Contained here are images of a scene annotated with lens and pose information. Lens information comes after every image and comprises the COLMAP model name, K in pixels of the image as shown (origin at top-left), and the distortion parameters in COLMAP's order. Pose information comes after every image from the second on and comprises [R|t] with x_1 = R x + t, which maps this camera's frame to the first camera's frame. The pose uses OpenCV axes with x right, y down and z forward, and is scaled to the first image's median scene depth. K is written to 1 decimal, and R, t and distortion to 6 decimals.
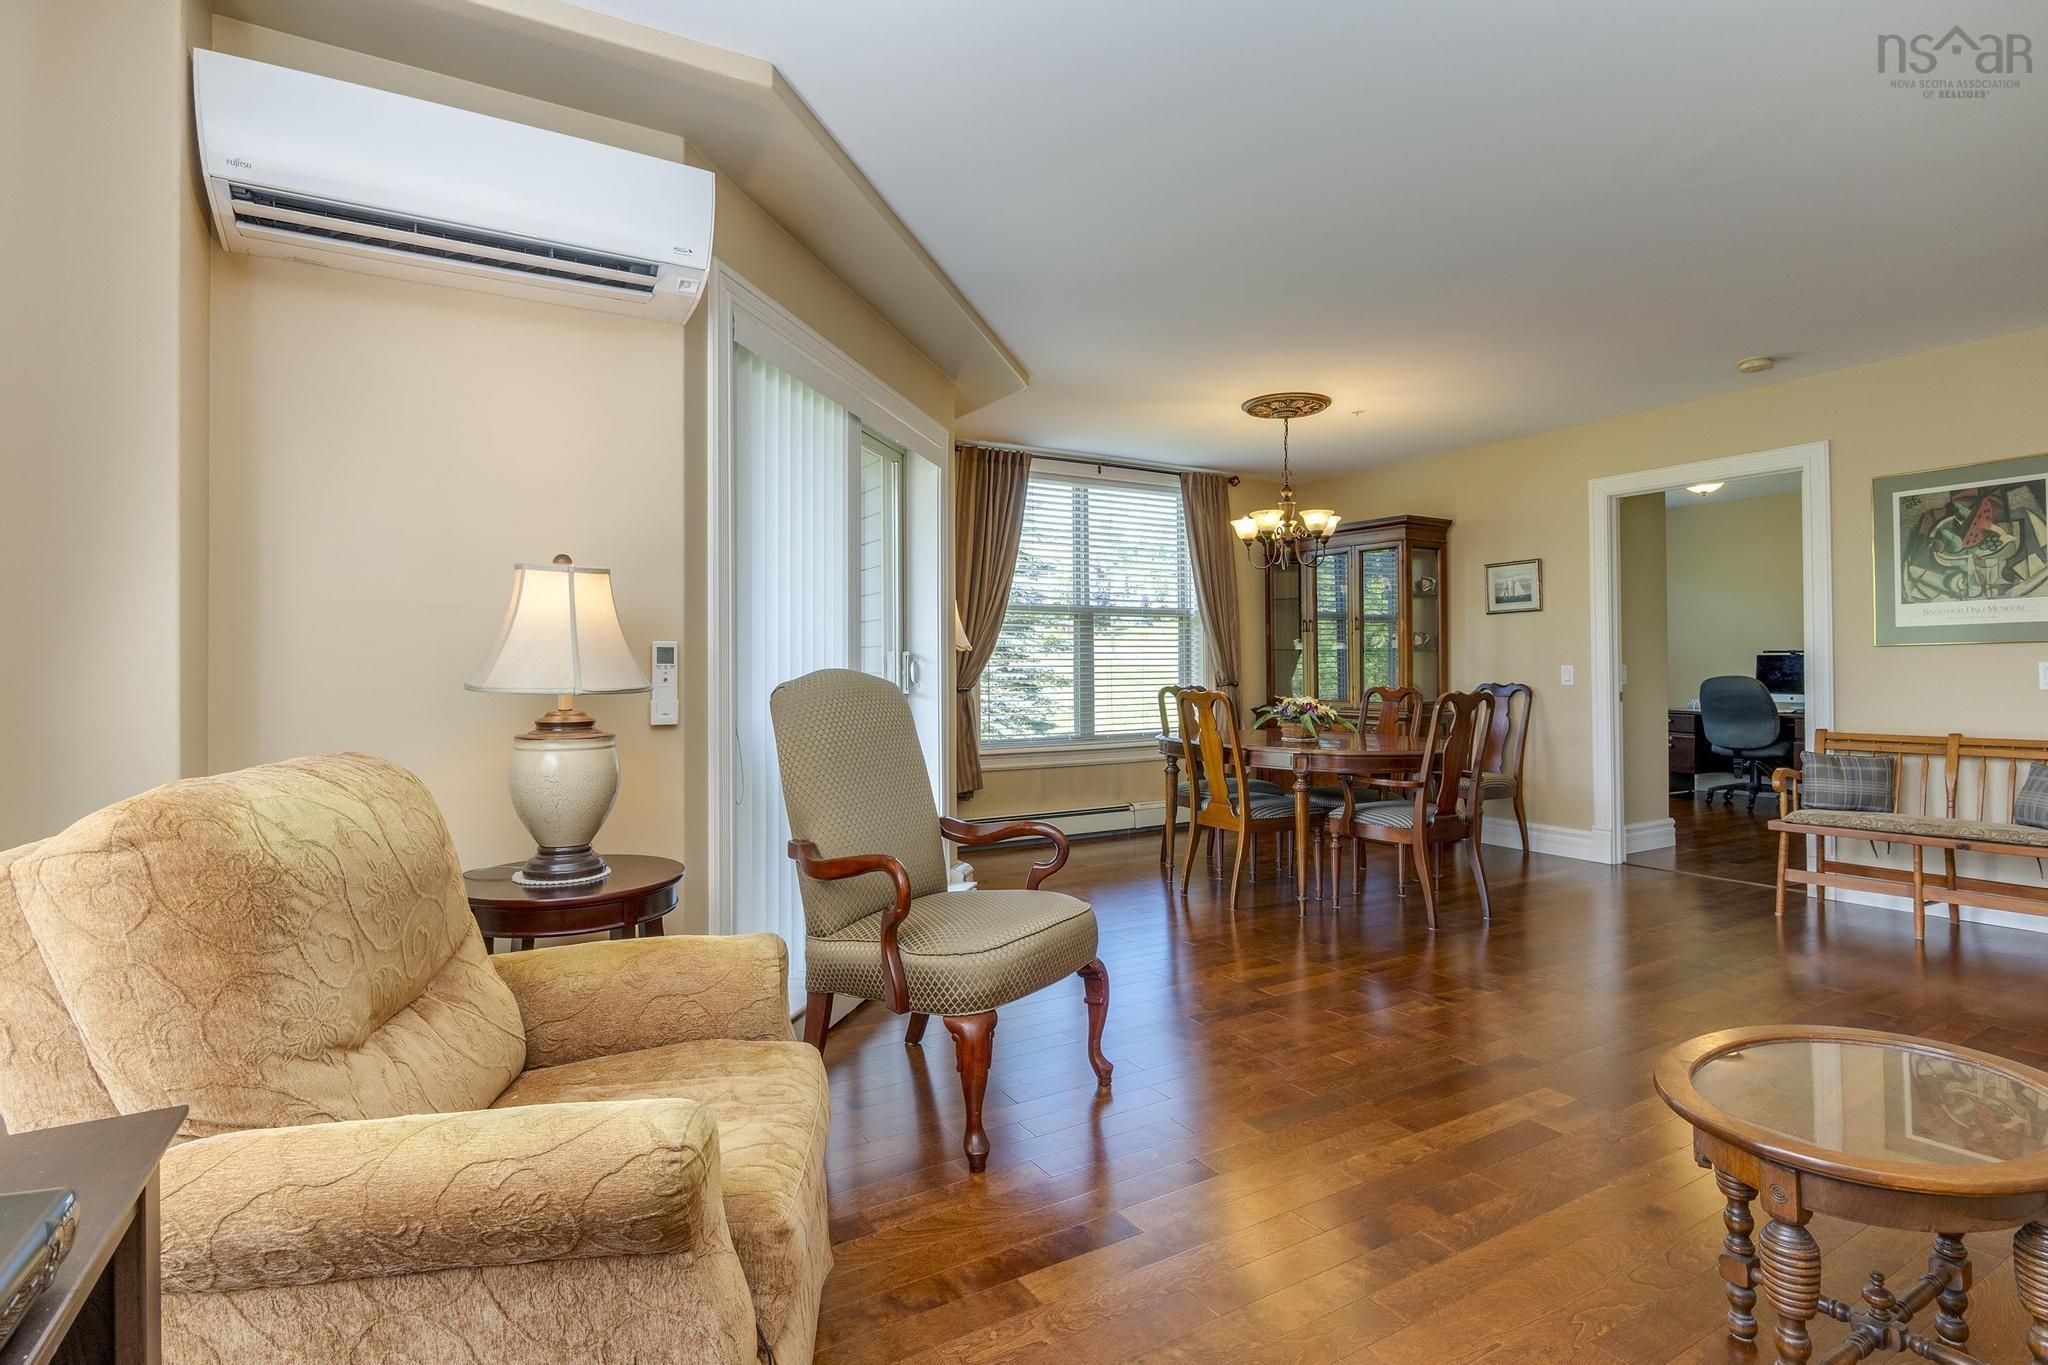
lens RADIAL K [[1004.8, 0, 1038.1], [0, 1004.8, 660.8], [0, 0, 1]] dist [0.000074, 0.000476]
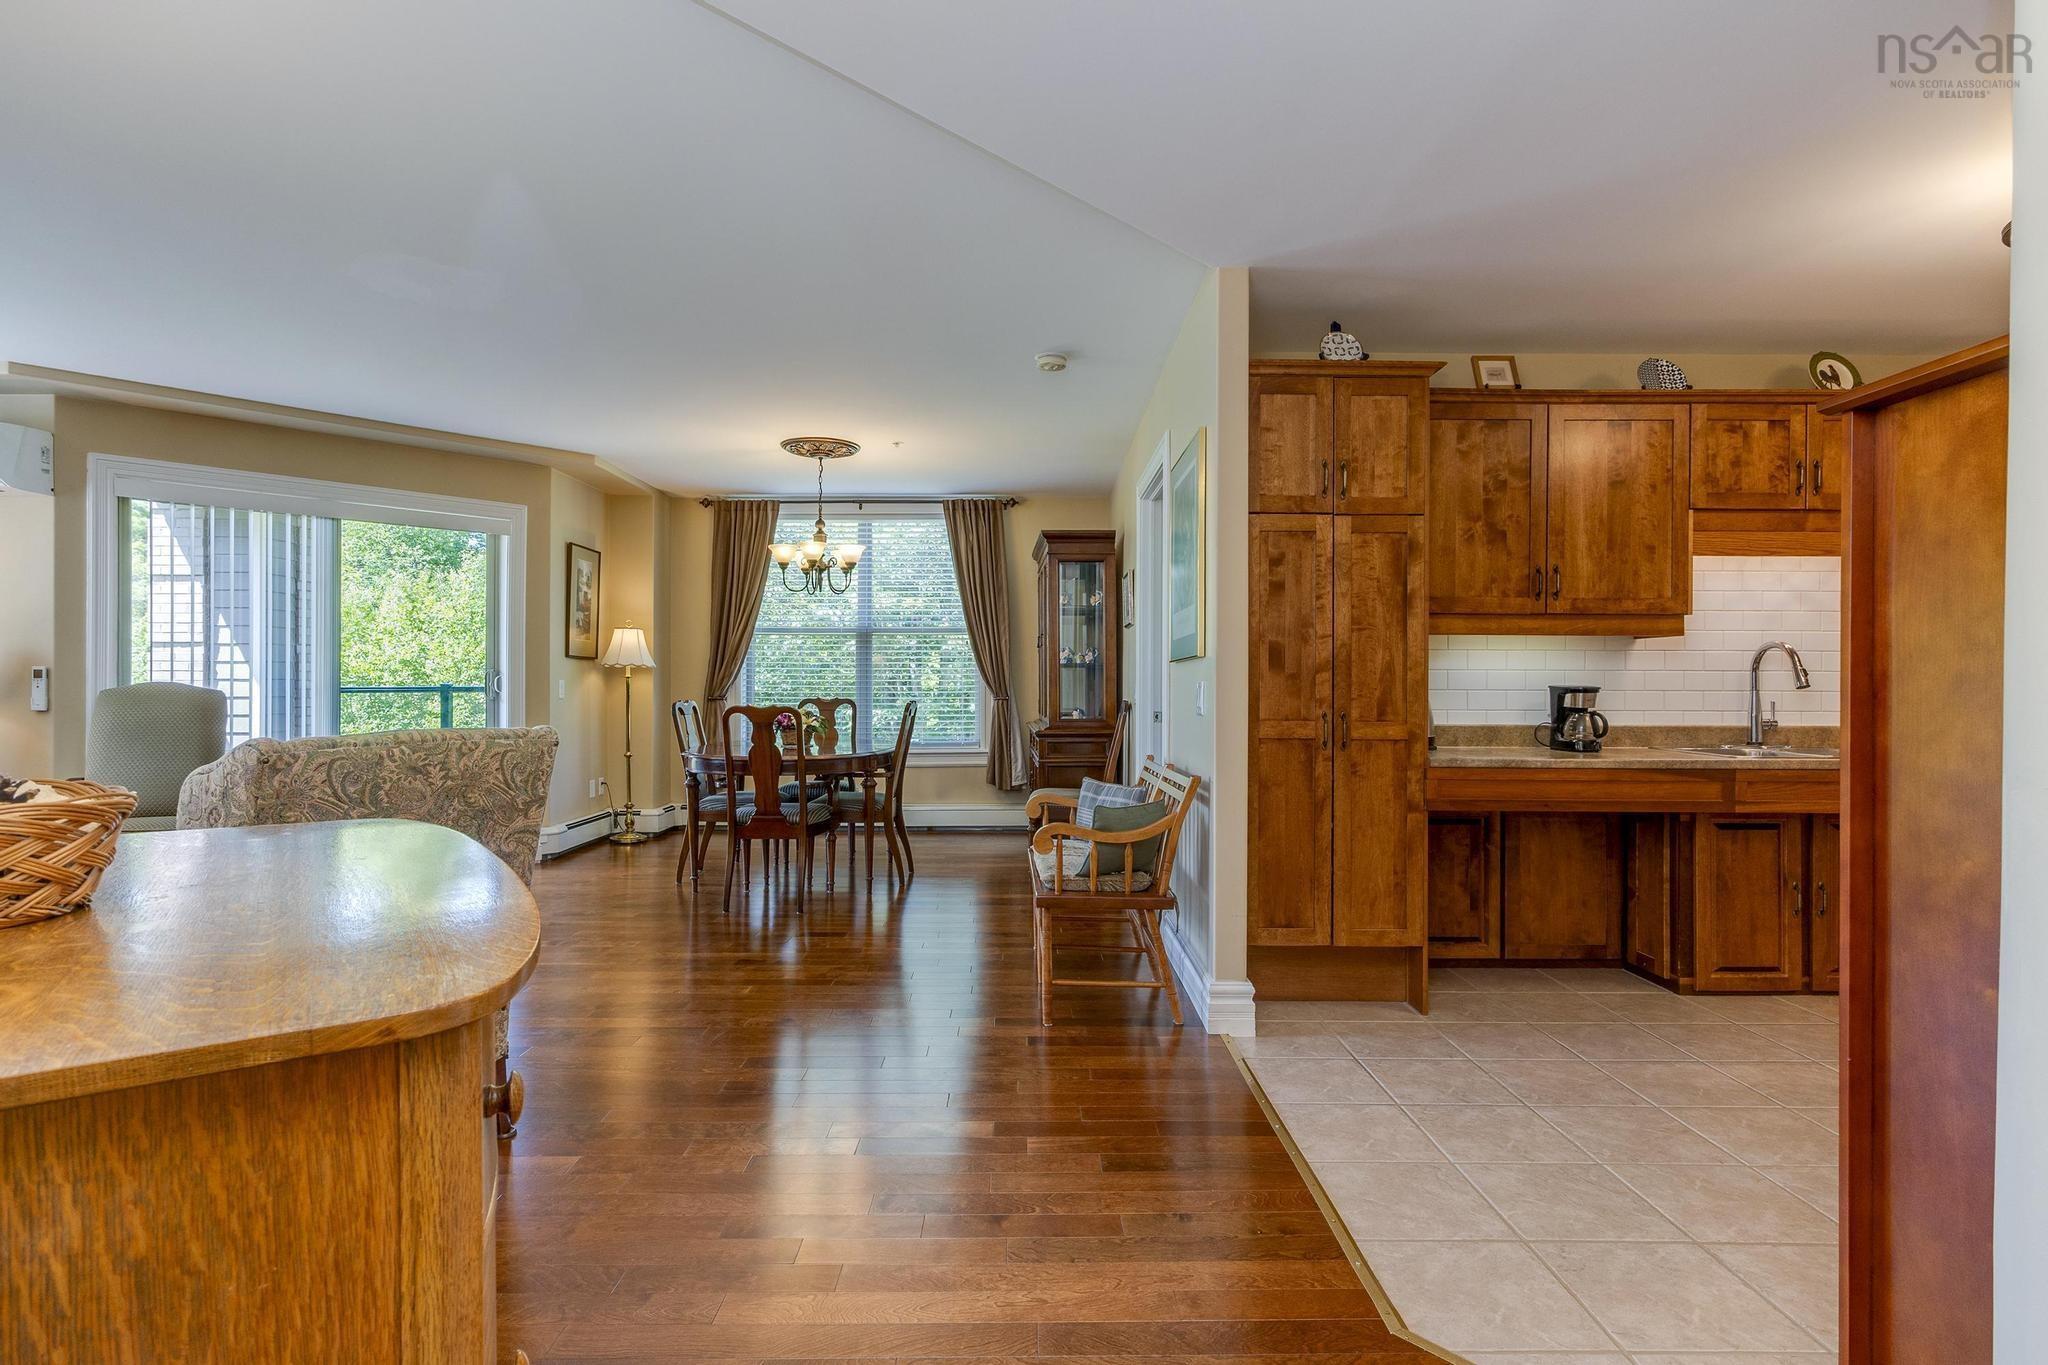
lens RADIAL K [[1025.9, 0, 1020.4], [0, 1025.9, 682.9], [0, 0, 1]] dist [-0.000326, 0.000672]
pose [[0.850174, 0.006640, -0.526460, 0.974380], [-0.002870, 0.999964, 0.007979, -0.003161], [0.526494, -0.005272, 0.850162, 0.137509]]
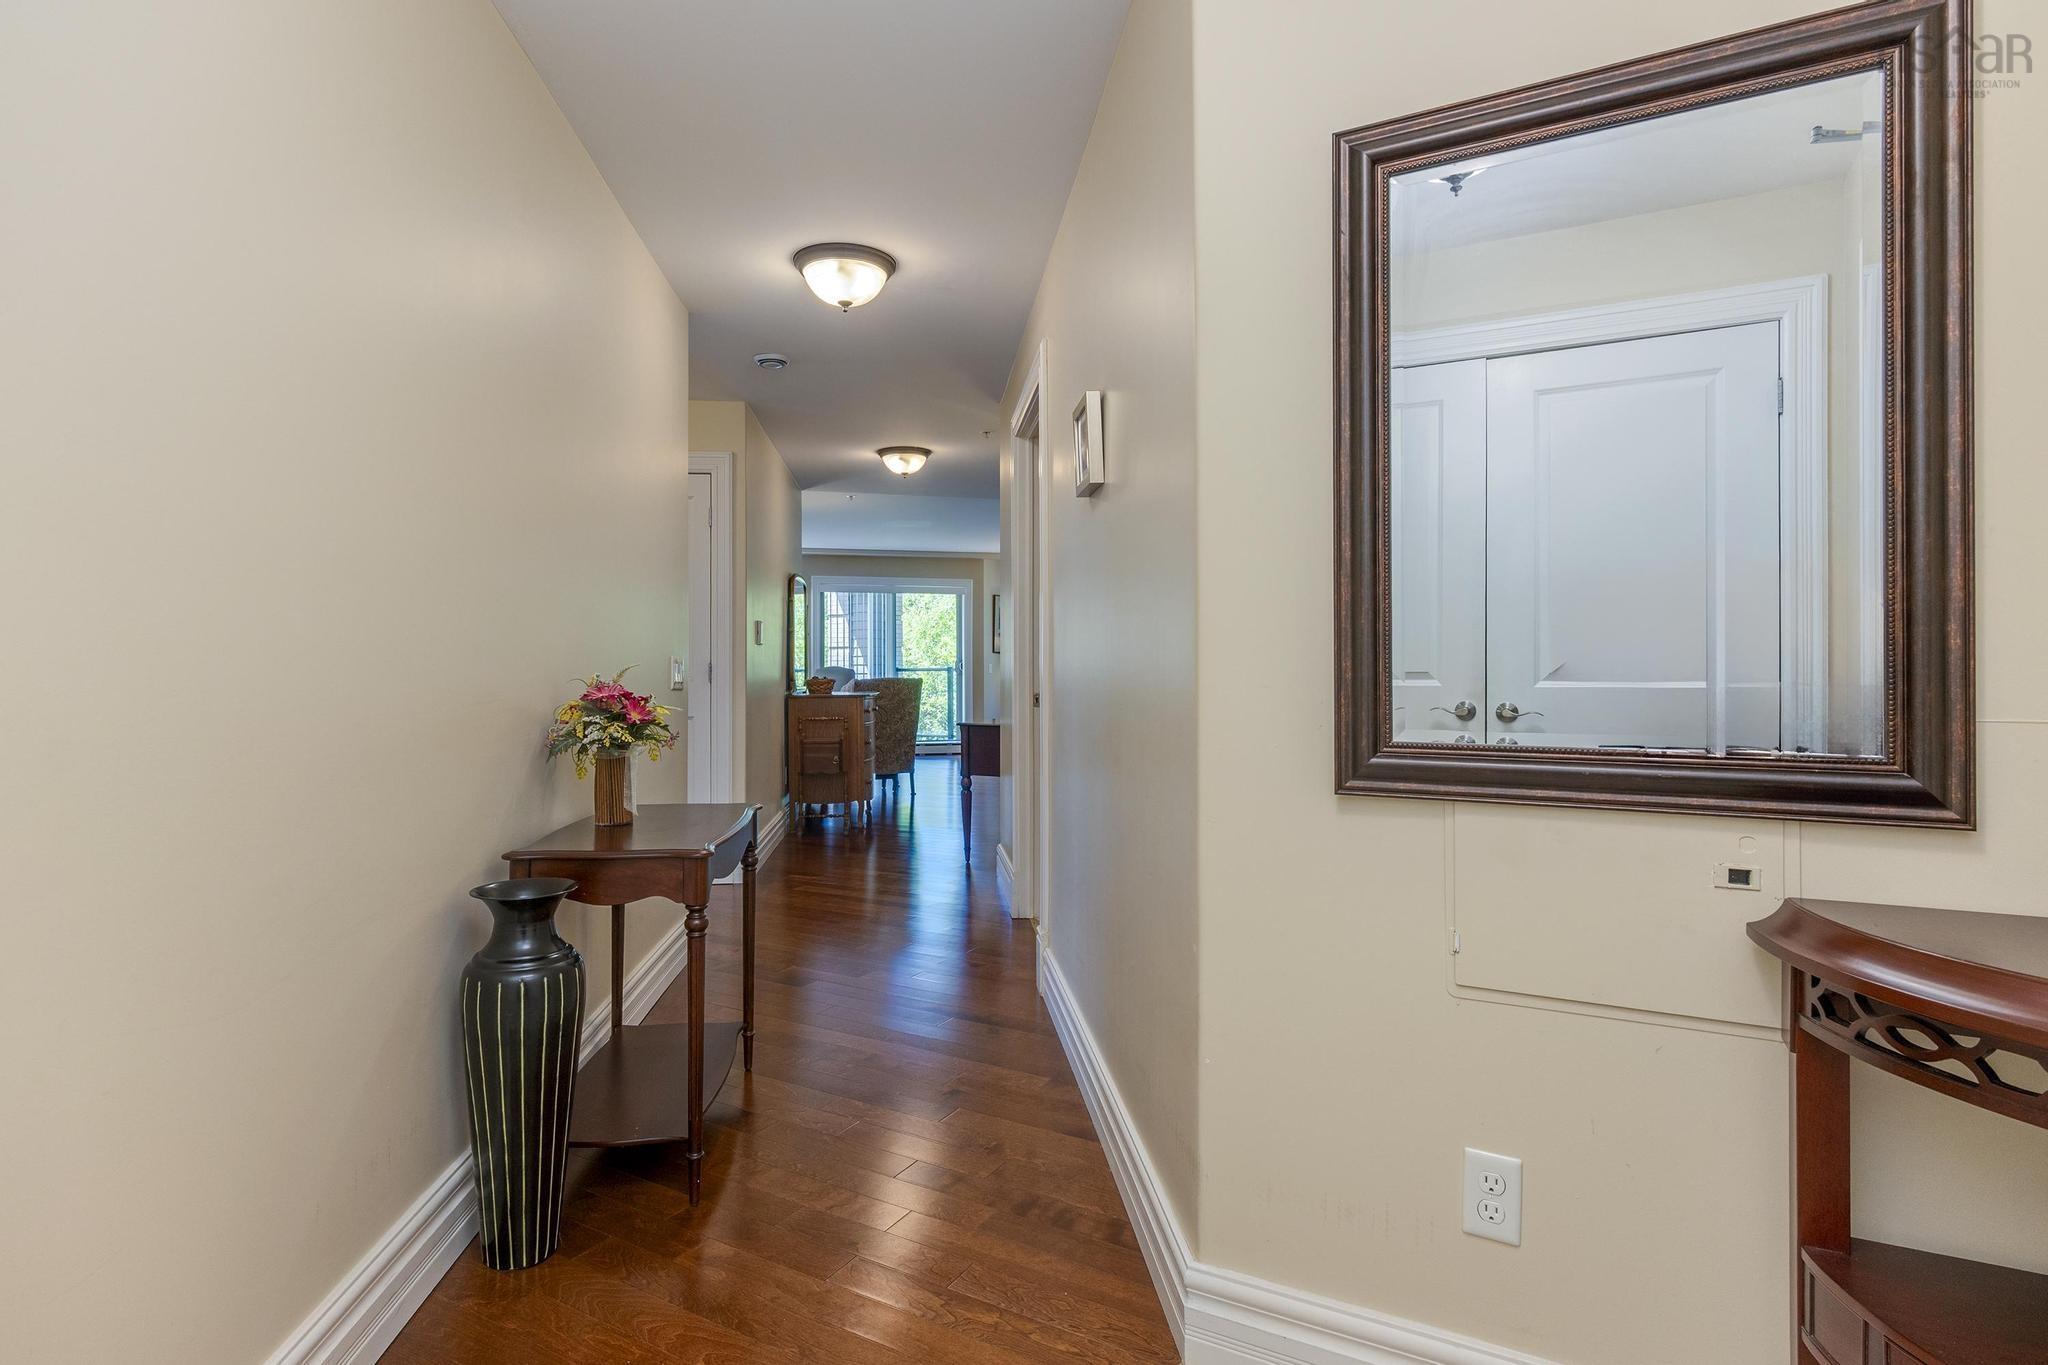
lens RADIAL K [[1029.9, 0, 1021.0], [0, 1029.9, 671.2], [0, 0, 1]] dist [-0.012098, 0.009042]
pose [[0.483149, 0.008074, -0.875501, 1.976608], [0.005341, 0.999912, 0.012169, -0.008337], [0.875522, -0.010556, 0.483064, -0.206245]]
